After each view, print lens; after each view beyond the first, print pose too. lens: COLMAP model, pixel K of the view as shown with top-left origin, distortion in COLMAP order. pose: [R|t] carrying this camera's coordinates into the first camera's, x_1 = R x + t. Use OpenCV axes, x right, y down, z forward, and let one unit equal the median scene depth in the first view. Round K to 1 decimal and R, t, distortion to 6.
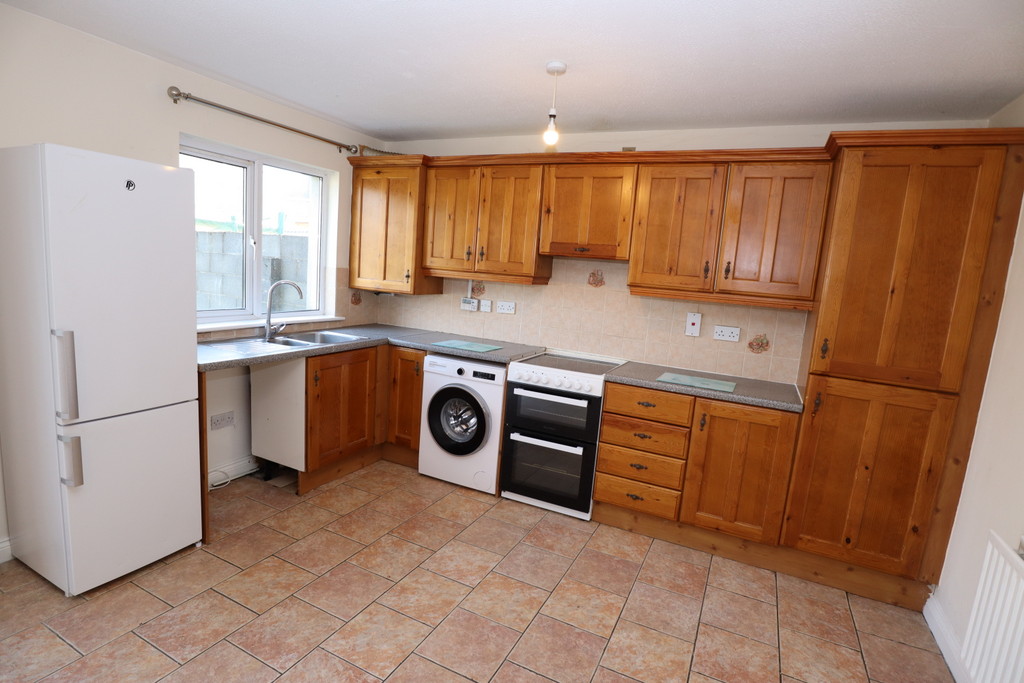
lens RADIAL K [[517.0, 0, 510.0], [0, 517.0, 344.0], [0, 0, 1]] dist [-0.052499, 0.020913]
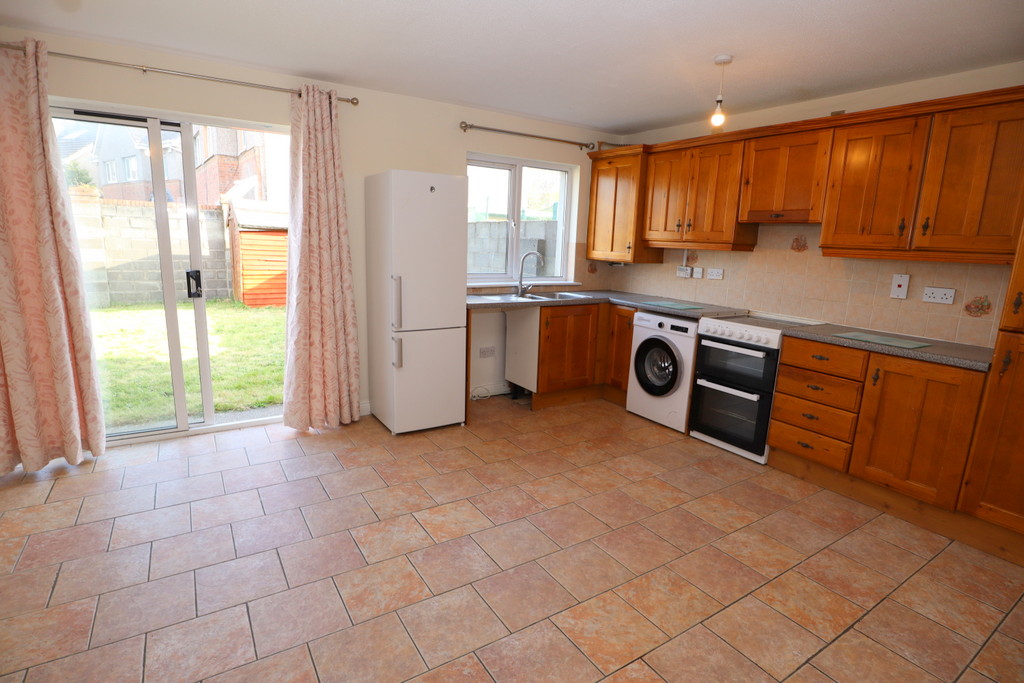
lens RADIAL K [[517.7, 0, 512.1], [0, 517.7, 345.5], [0, 0, 1]] dist [-0.051558, 0.018240]
pose [[0.856934, 0.061265, -0.511772, 0.250284], [-0.048757, 0.998094, 0.037841, 0.081380], [0.513114, -0.007475, 0.858288, -0.217396]]
